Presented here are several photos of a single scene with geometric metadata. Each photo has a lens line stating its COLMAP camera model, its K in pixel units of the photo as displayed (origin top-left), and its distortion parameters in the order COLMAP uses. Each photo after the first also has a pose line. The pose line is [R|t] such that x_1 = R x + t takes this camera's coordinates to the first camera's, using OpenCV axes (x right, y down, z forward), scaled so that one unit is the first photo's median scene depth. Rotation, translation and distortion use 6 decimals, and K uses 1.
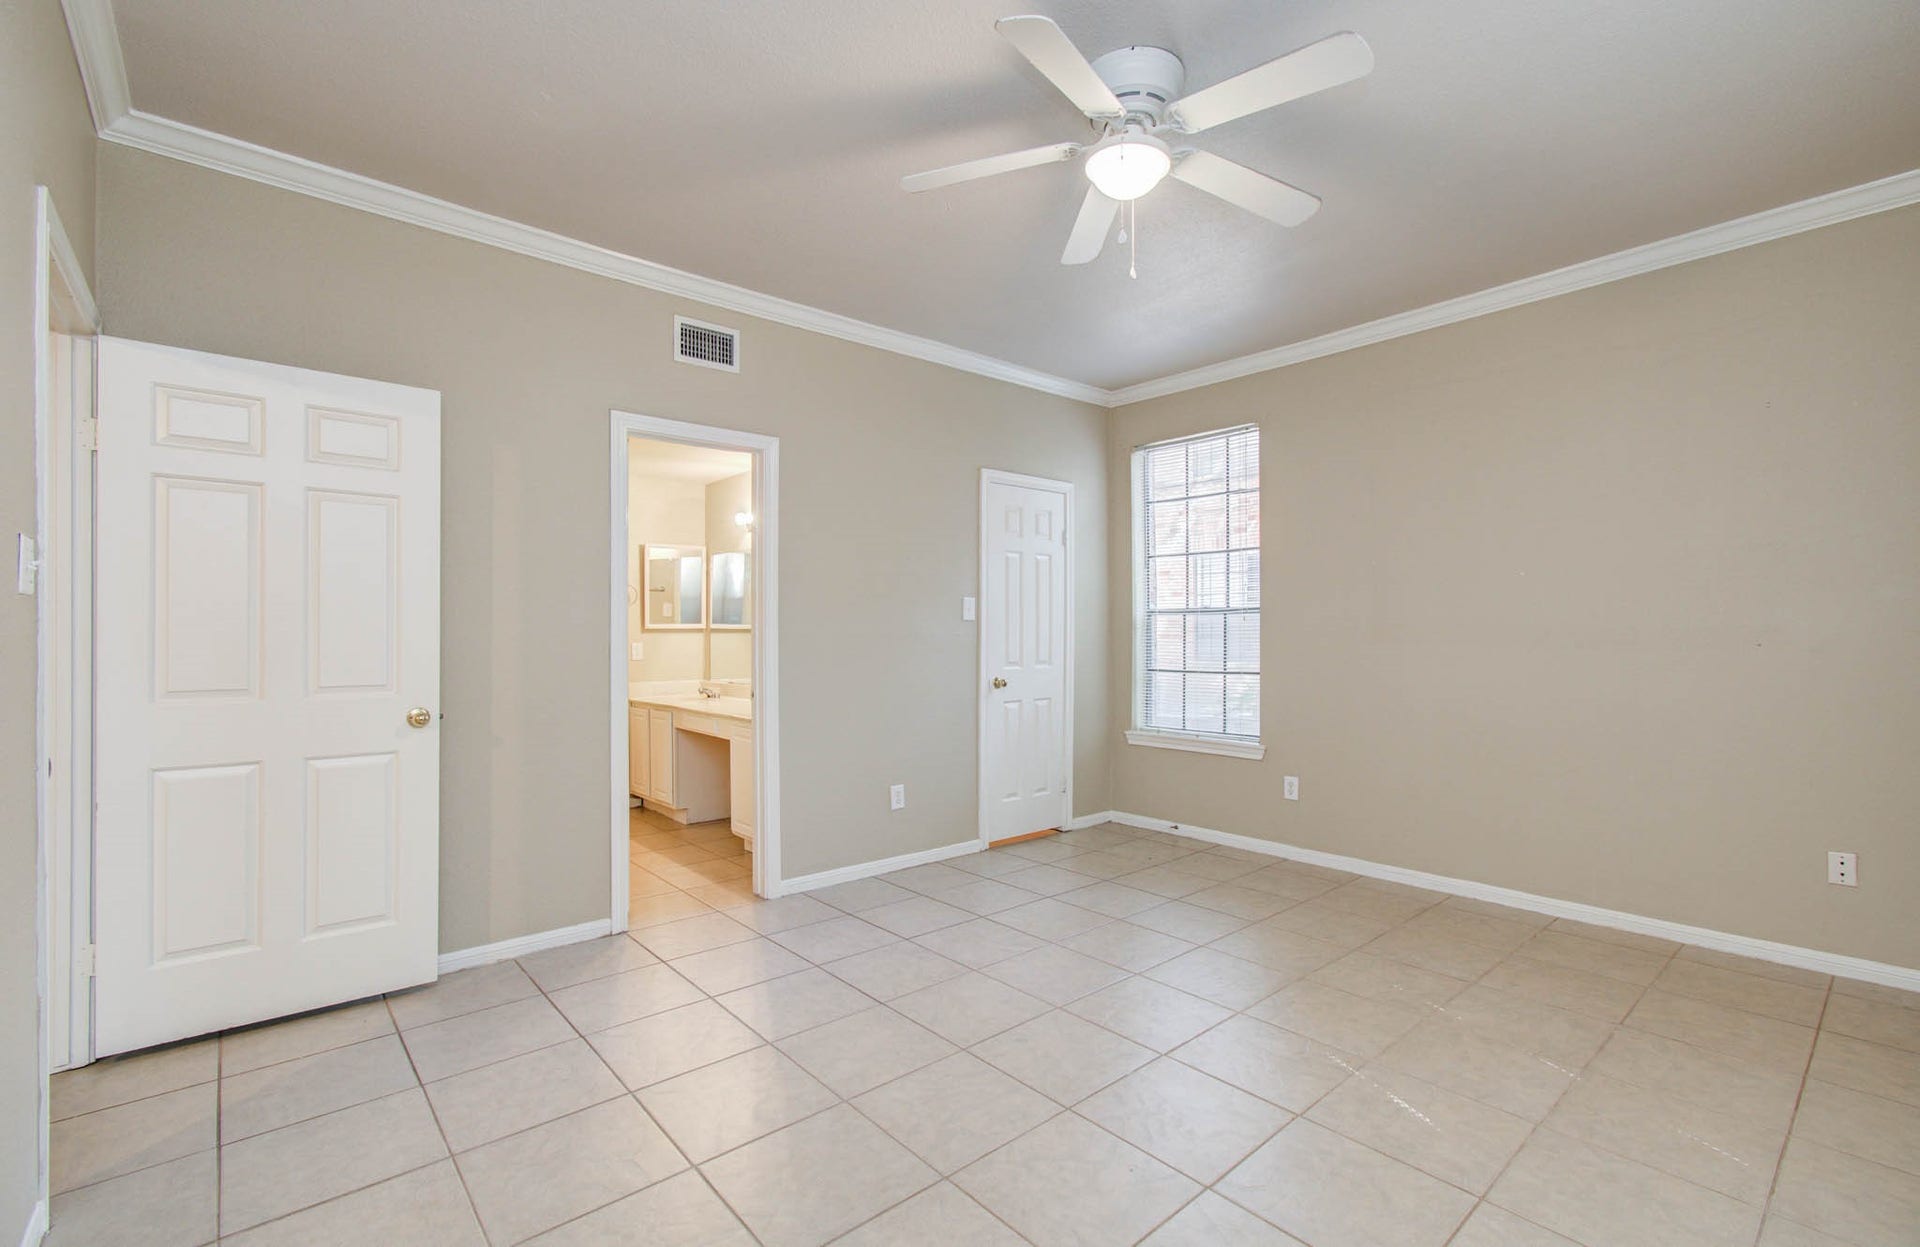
lens RADIAL K [[836.1, 0, 976.2], [0, 836.1, 631.8], [0, 0, 1]] dist [0.004233, 0.000013]
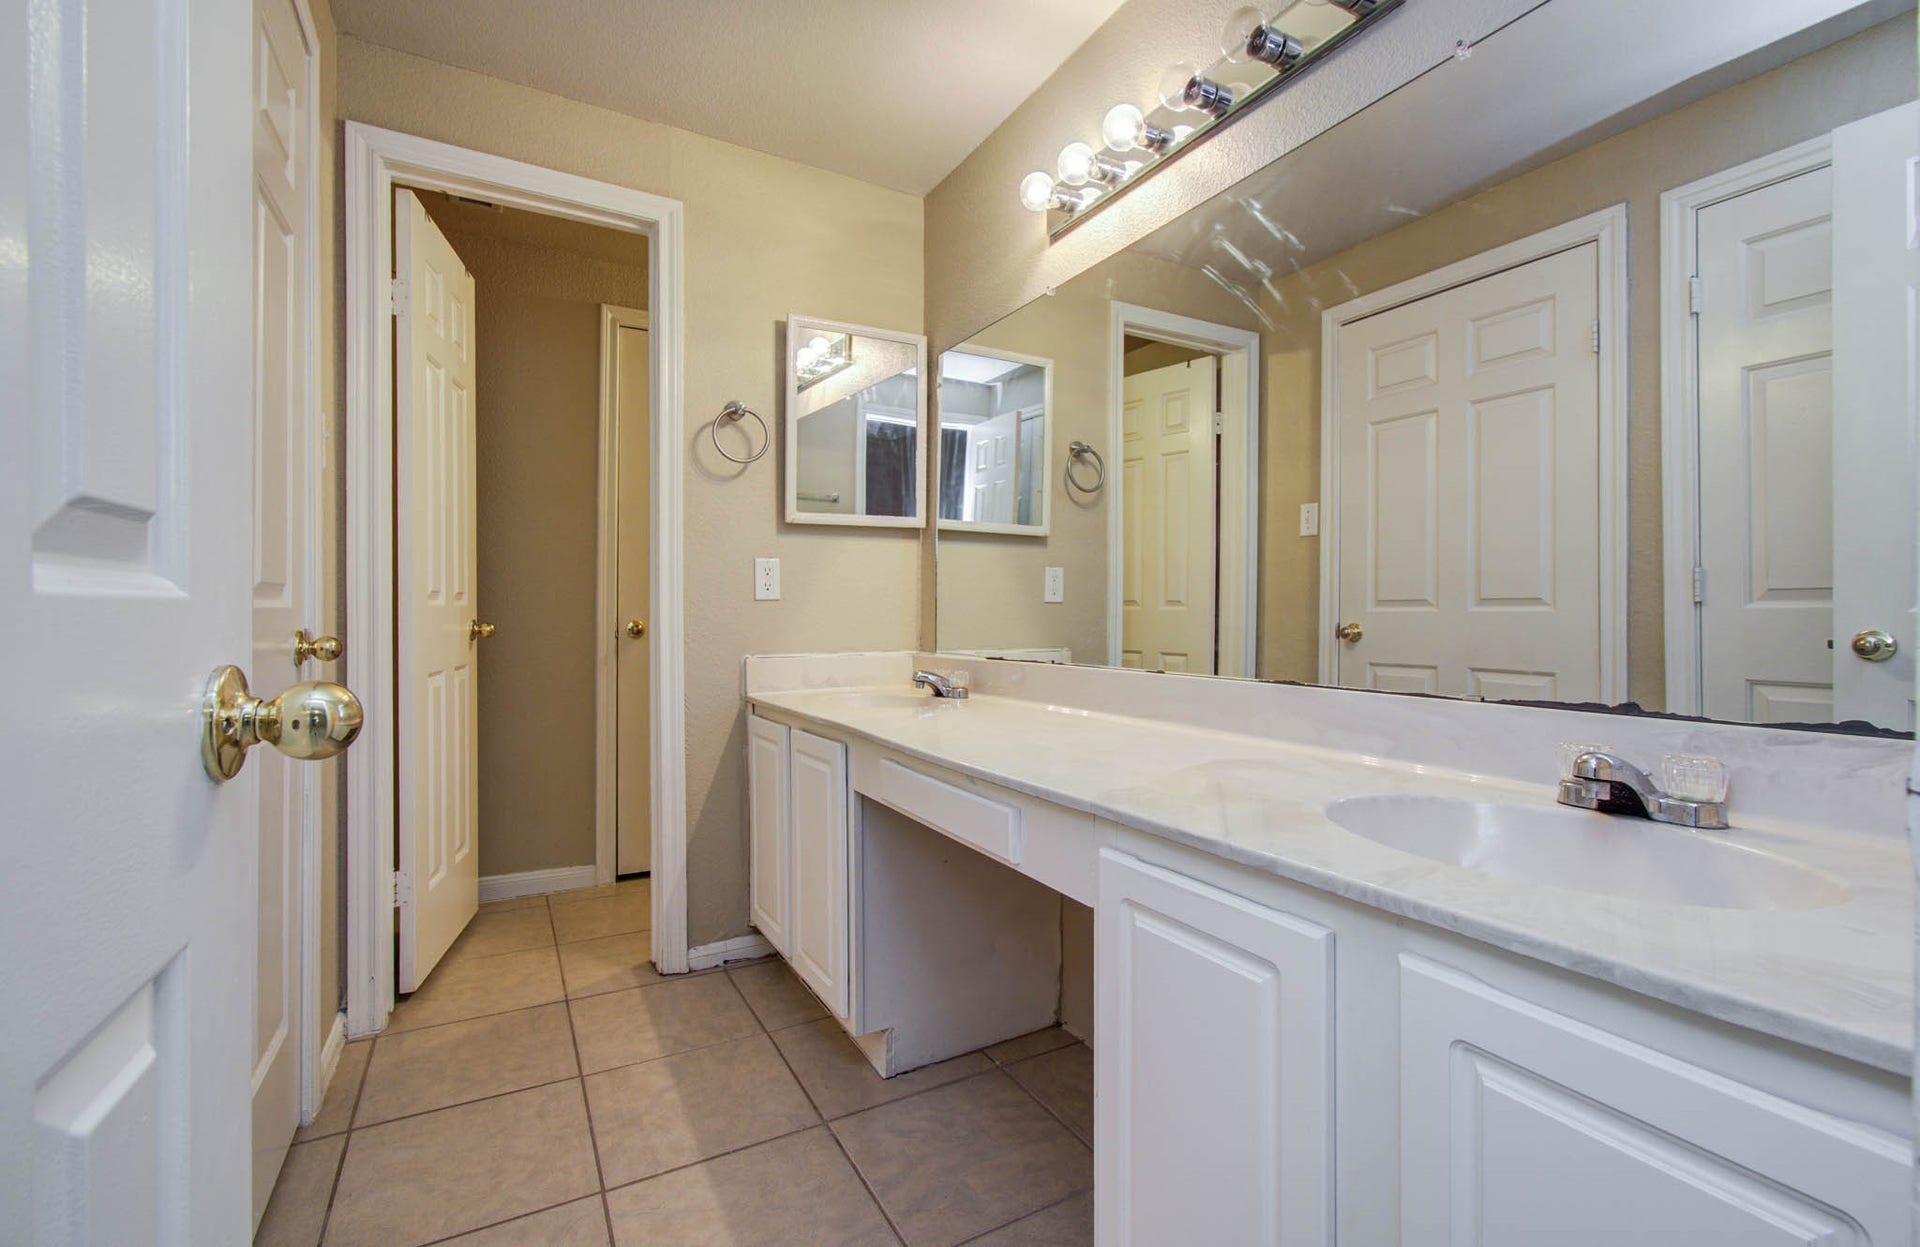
lens RADIAL K [[836.1, 0, 957.8], [0, 836.1, 619.6], [0, 0, 1]] dist [0.004233, 0.000013]
pose [[0.974990, 0.004845, -0.222198, -0.219719], [-0.003079, 0.999961, 0.008292, 0.038626], [0.222229, -0.007400, 0.974966, 0.610362]]
